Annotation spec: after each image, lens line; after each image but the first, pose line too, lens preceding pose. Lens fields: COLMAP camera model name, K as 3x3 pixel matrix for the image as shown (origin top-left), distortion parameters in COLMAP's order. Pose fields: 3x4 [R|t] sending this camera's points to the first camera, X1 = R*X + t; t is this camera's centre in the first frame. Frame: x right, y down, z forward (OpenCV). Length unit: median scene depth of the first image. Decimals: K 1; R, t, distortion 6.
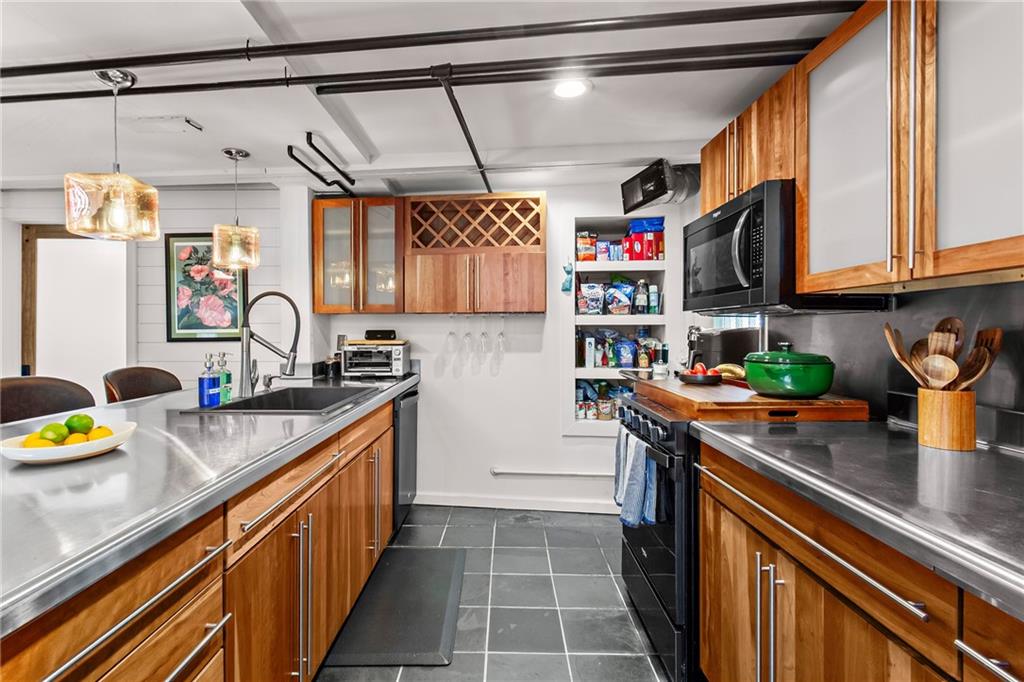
lens RADIAL K [[494.8, 0, 505.0], [0, 494.8, 330.6], [0, 0, 1]] dist [-0.009930, 0.003782]
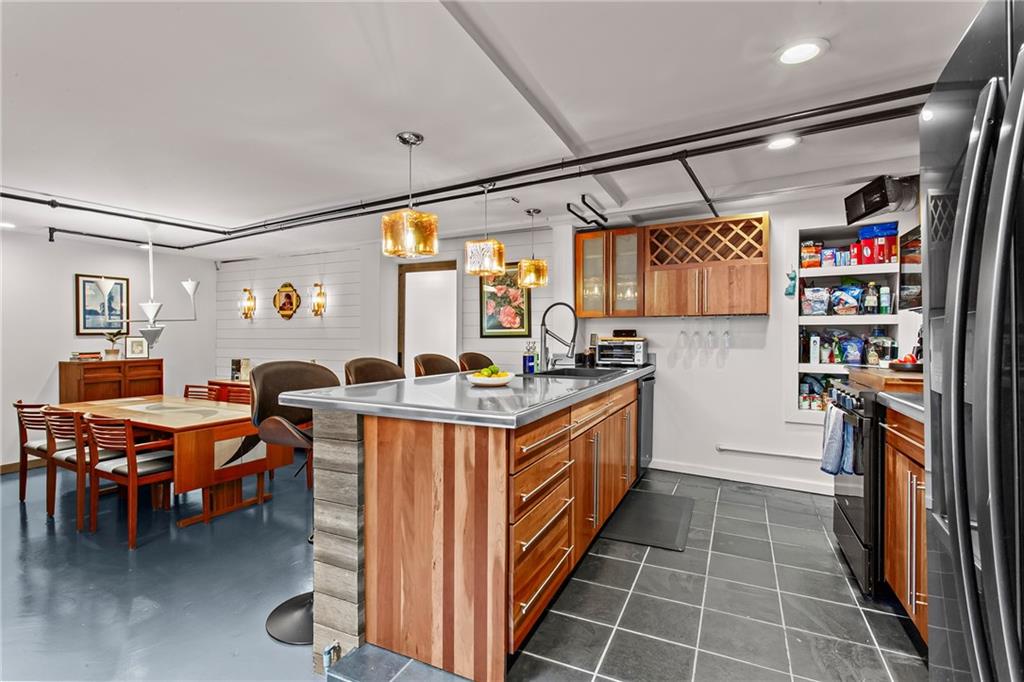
lens RADIAL K [[494.8, 0, 495.5], [0, 494.8, 339.2], [0, 0, 1]] dist [-0.009930, 0.003782]
pose [[0.897032, 0.006245, -0.441921, 0.019740], [-0.005039, 0.999980, 0.003902, 0.021636], [0.441936, -0.001274, 0.897046, -0.334003]]
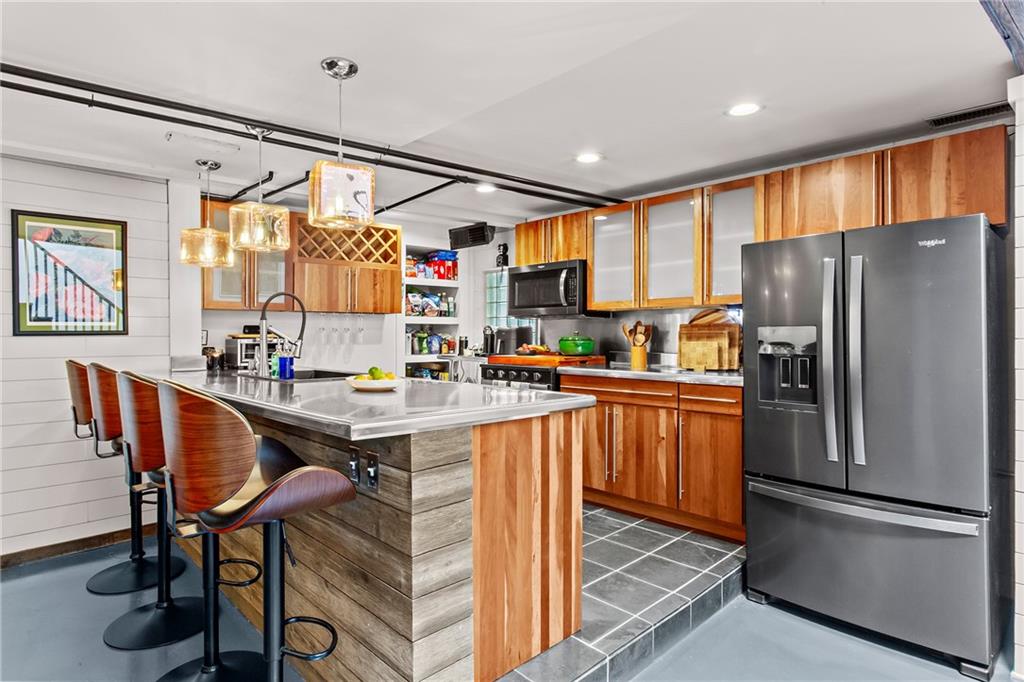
lens RADIAL K [[548.0, 0, 510.5], [0, 548.0, 336.7], [0, 0, 1]] dist [-0.003441, 0.000490]
pose [[0.711752, -0.001355, 0.702430, -0.754159], [0.000069, 0.999998, 0.001859, 0.023711], [-0.702431, -0.001274, 0.711750, -0.294042]]
